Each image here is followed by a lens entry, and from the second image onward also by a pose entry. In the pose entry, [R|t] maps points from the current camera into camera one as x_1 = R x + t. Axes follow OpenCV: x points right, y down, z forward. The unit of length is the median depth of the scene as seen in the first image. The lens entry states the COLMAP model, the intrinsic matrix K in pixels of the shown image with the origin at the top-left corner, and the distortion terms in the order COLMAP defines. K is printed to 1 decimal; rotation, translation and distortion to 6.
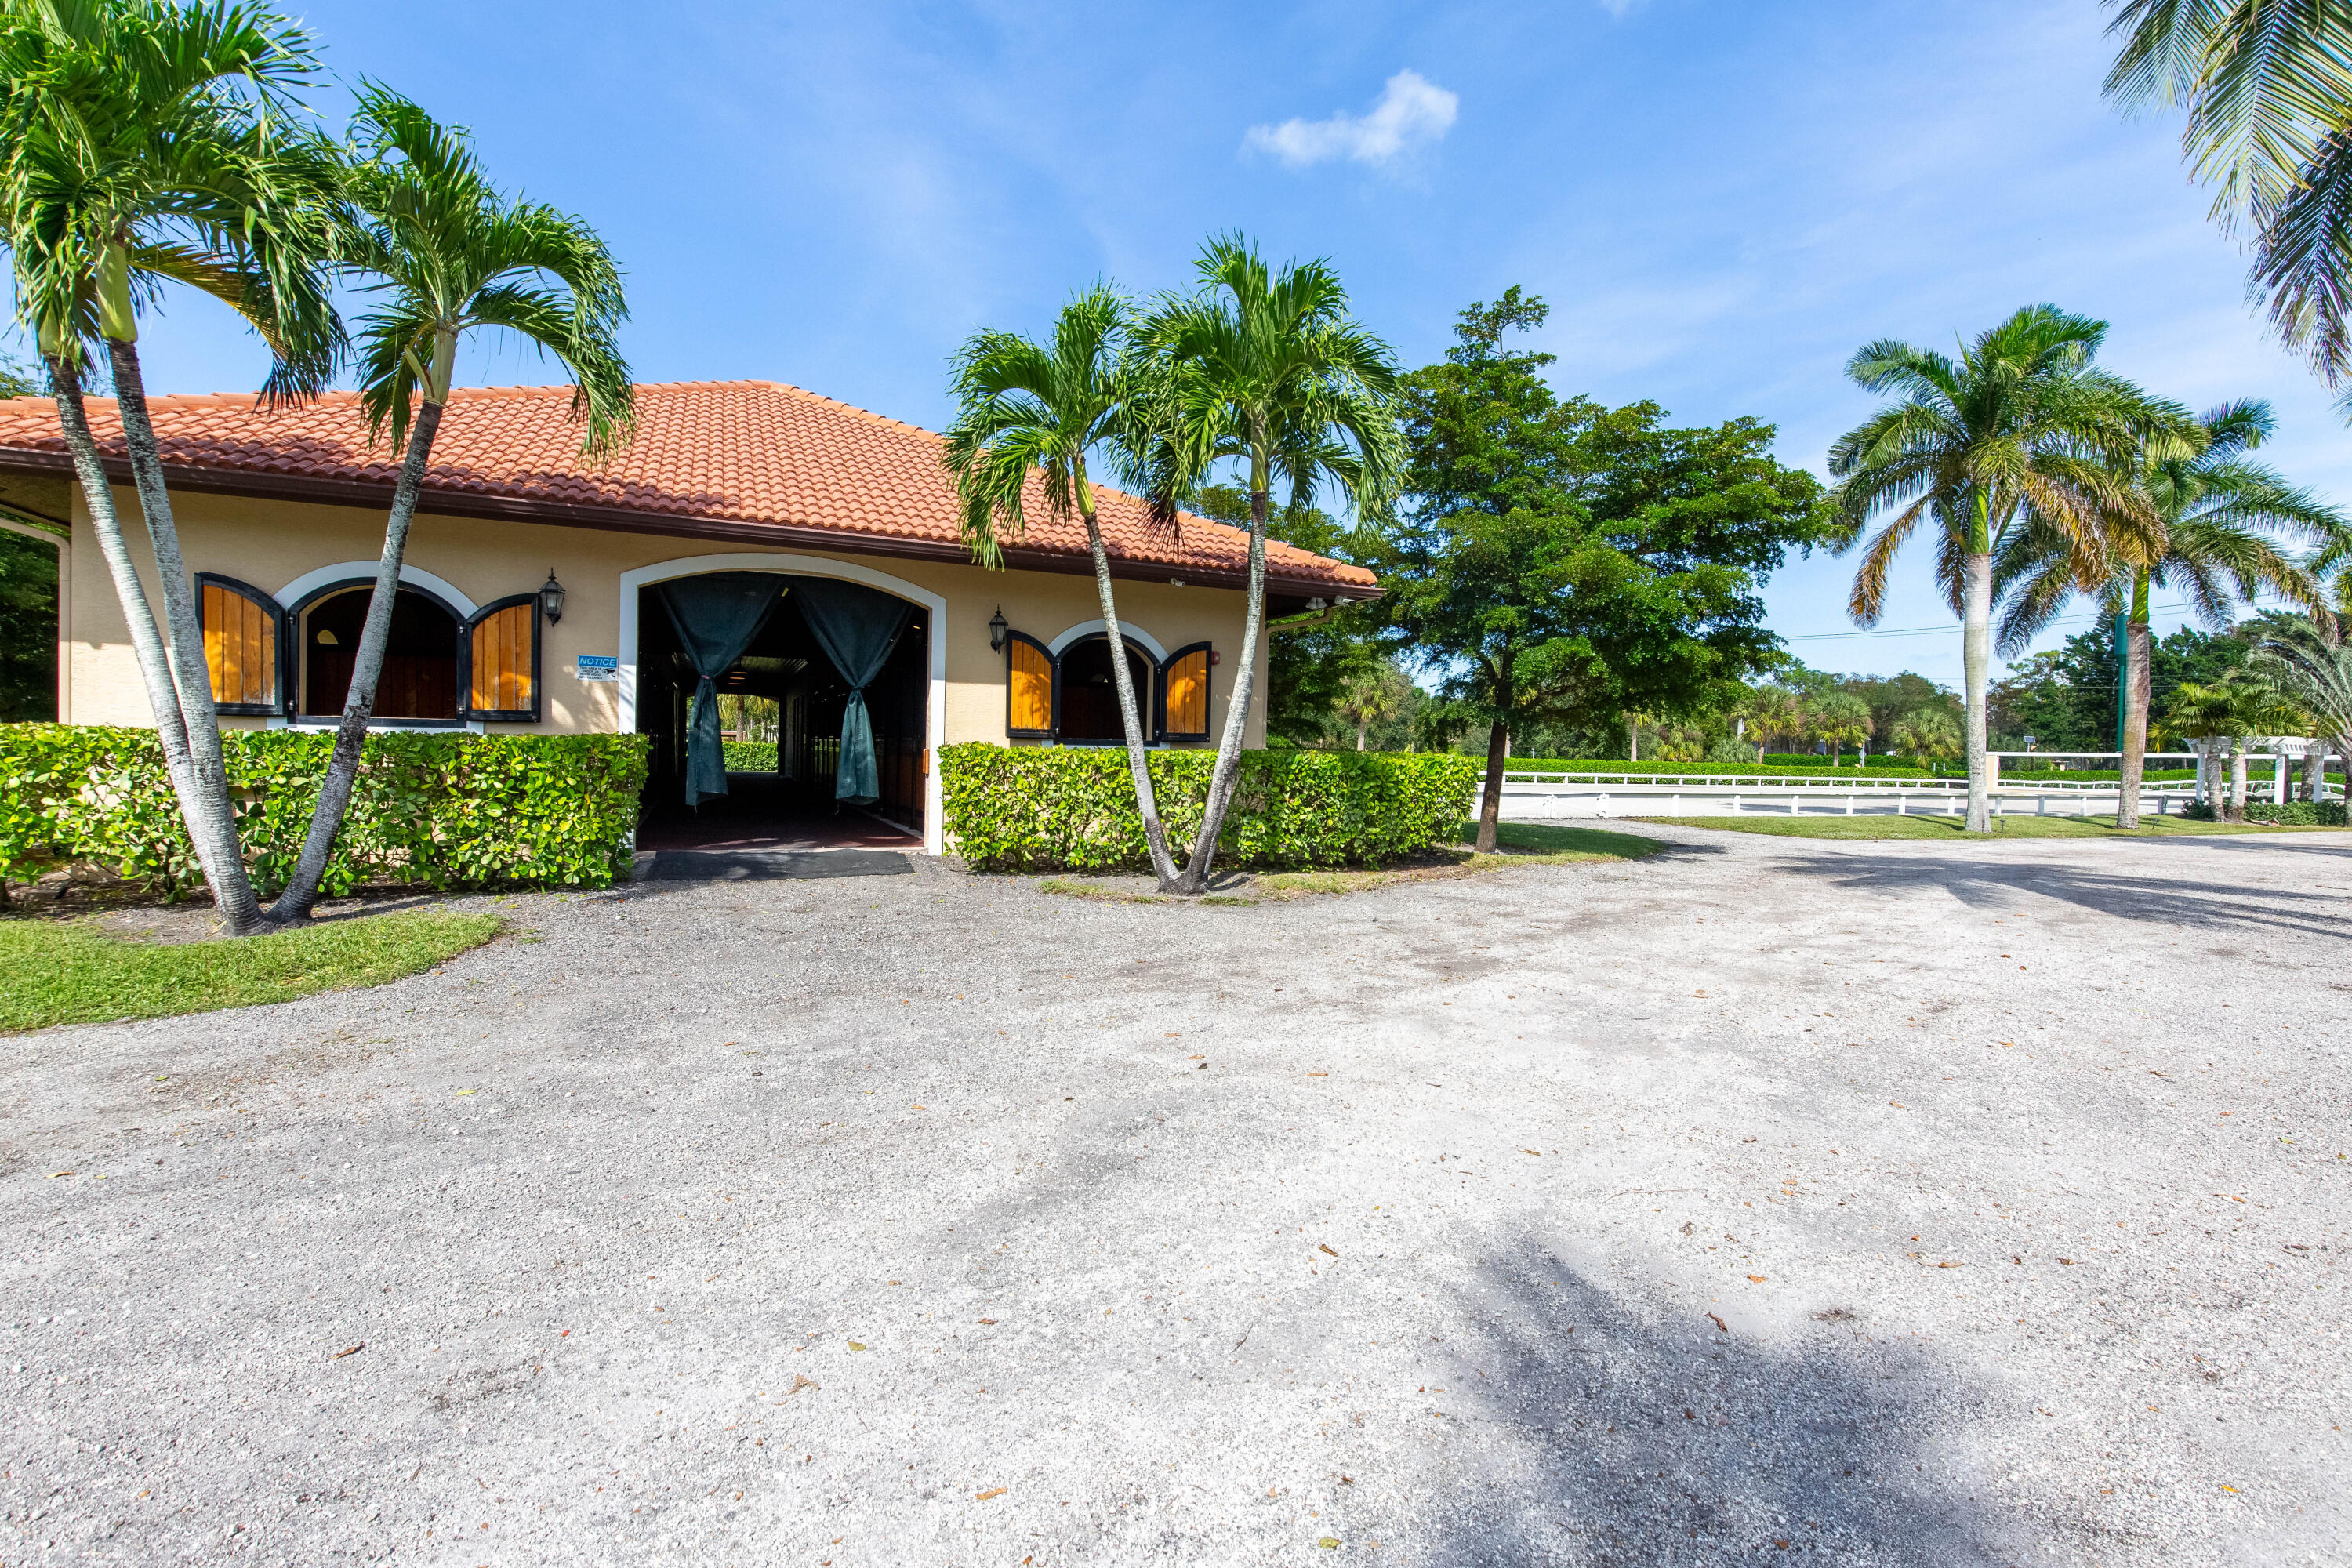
lens RADIAL K [[1103.8, 0, 1188.7], [0, 1103.8, 779.1], [0, 0, 1]] dist [-0.004784, -0.000787]
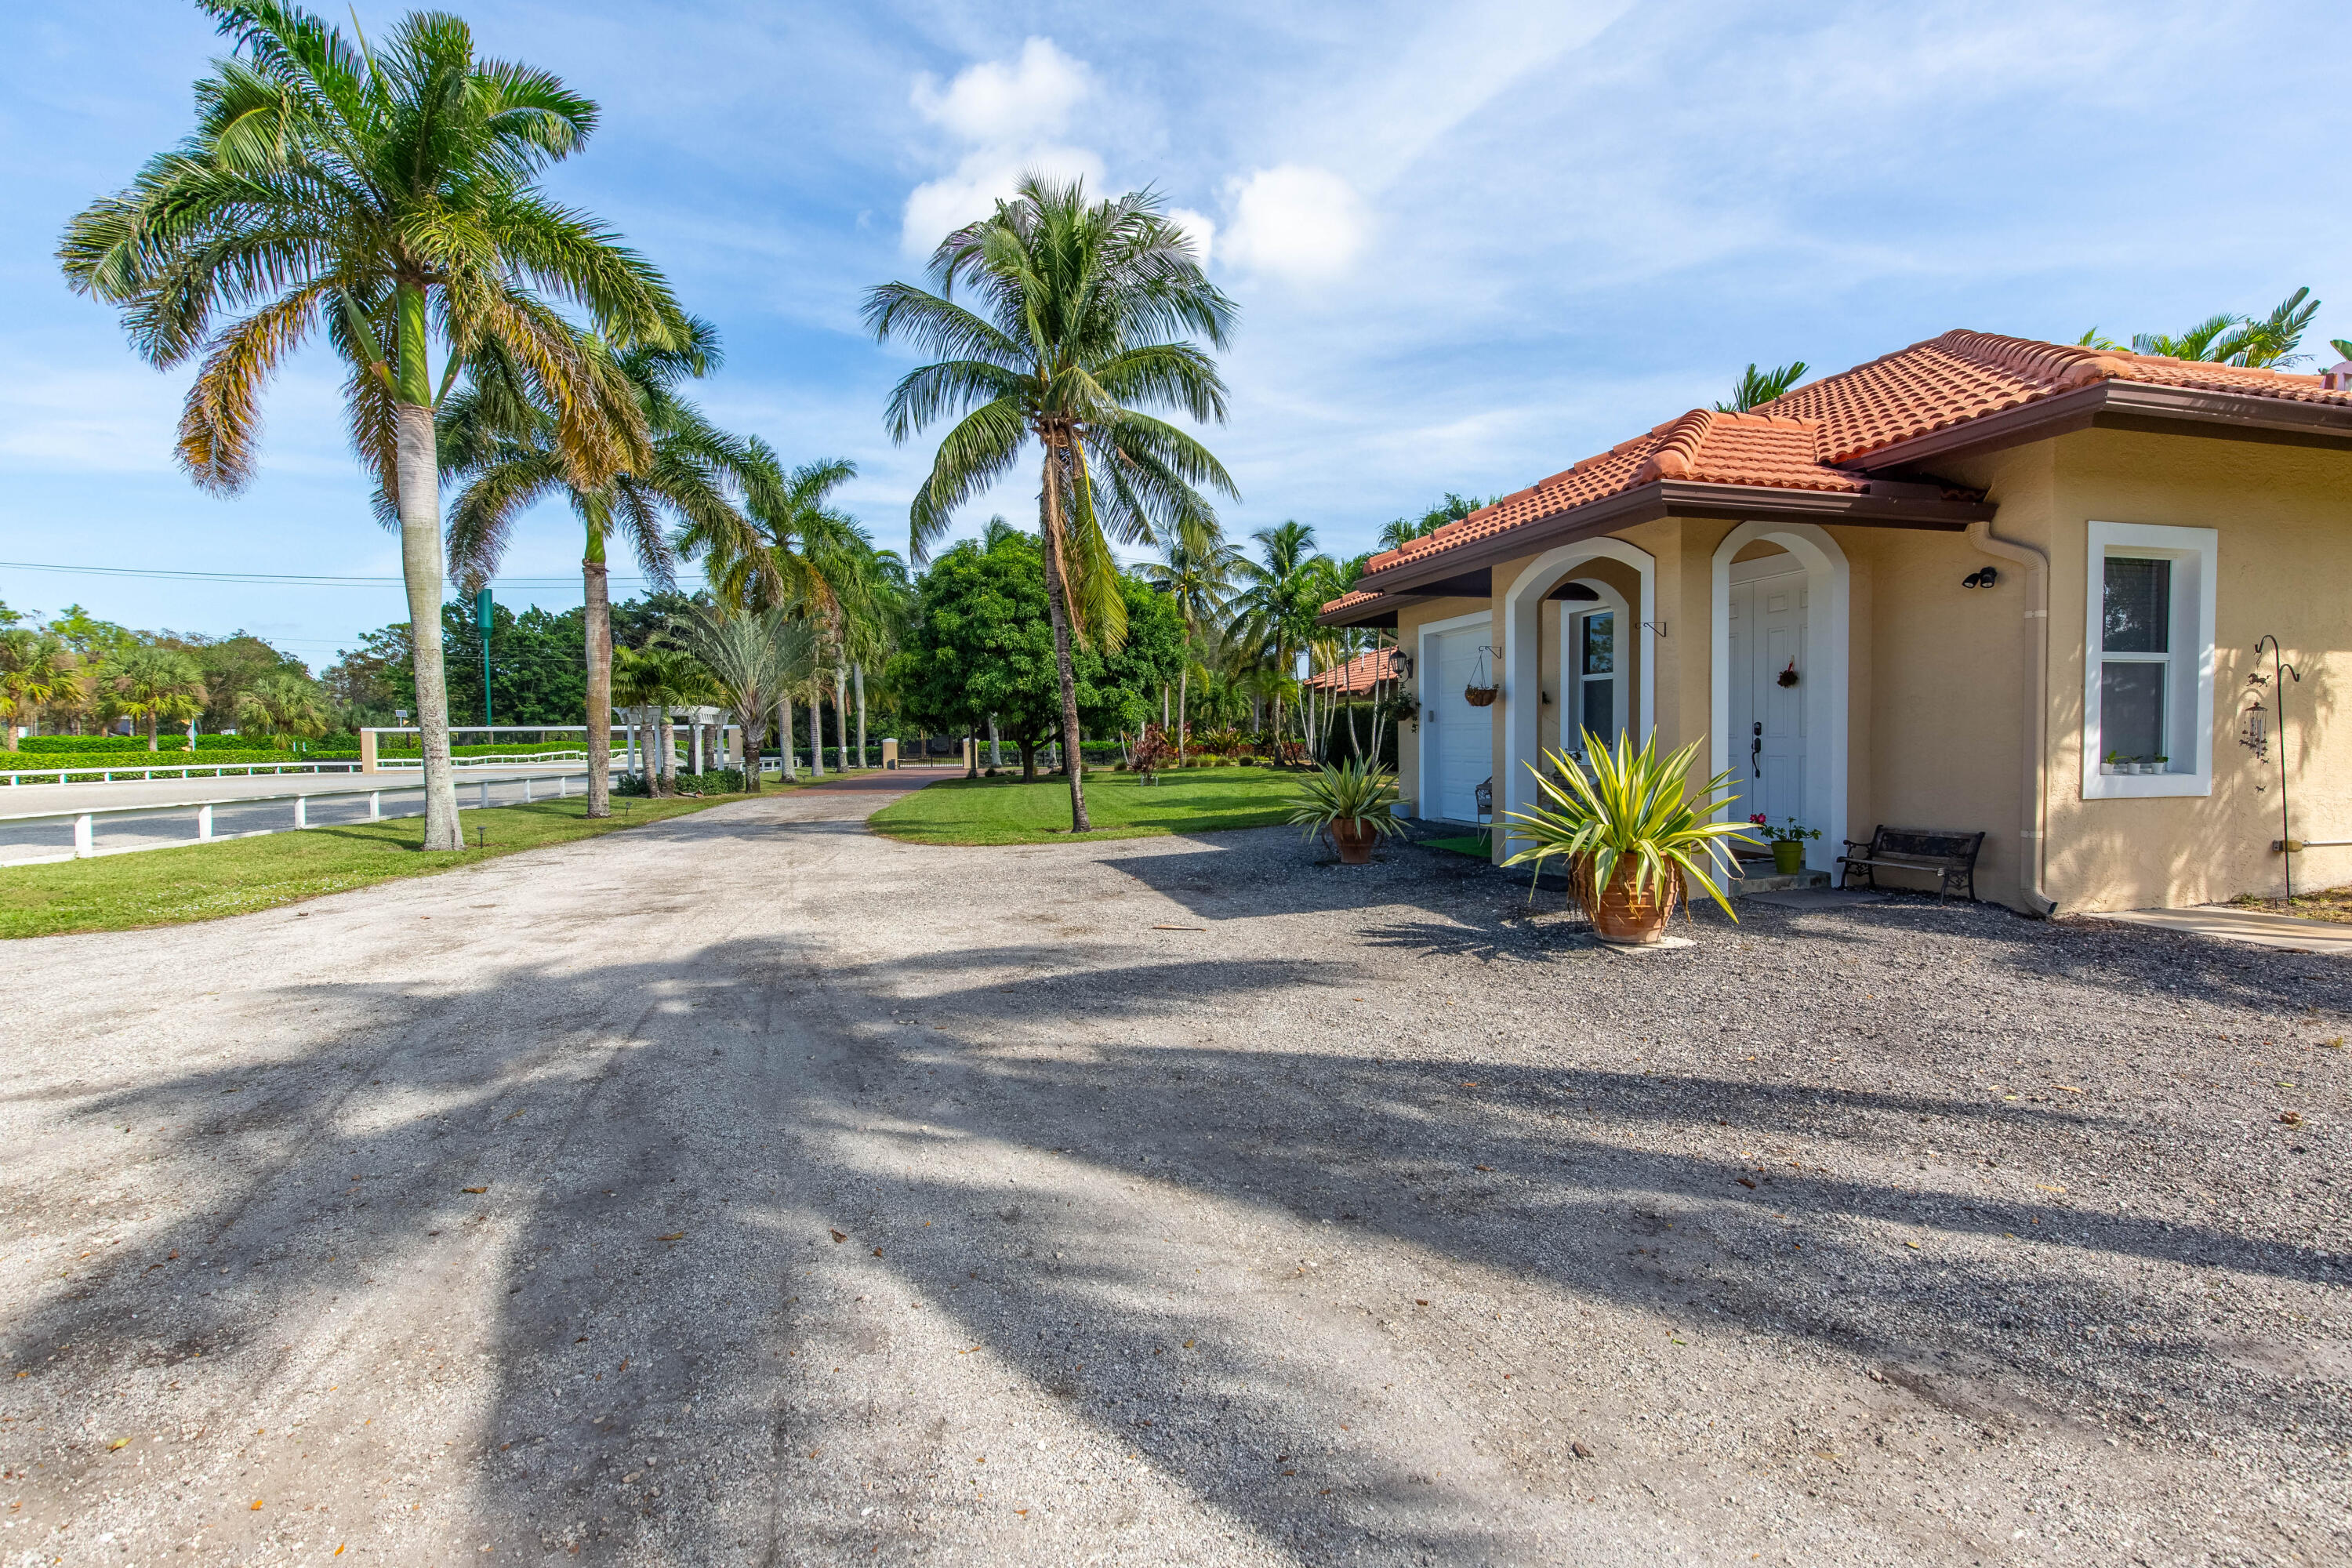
lens RADIAL K [[1069.0, 0, 1172.9], [0, 1069.0, 777.3], [0, 0, 1]] dist [-0.002724, 0.000095]
pose [[0.268679, -0.059626, 0.961383, 0.233114], [0.040012, 0.997912, 0.050709, -0.007894], [-0.962398, 0.024843, 0.270503, 0.417890]]
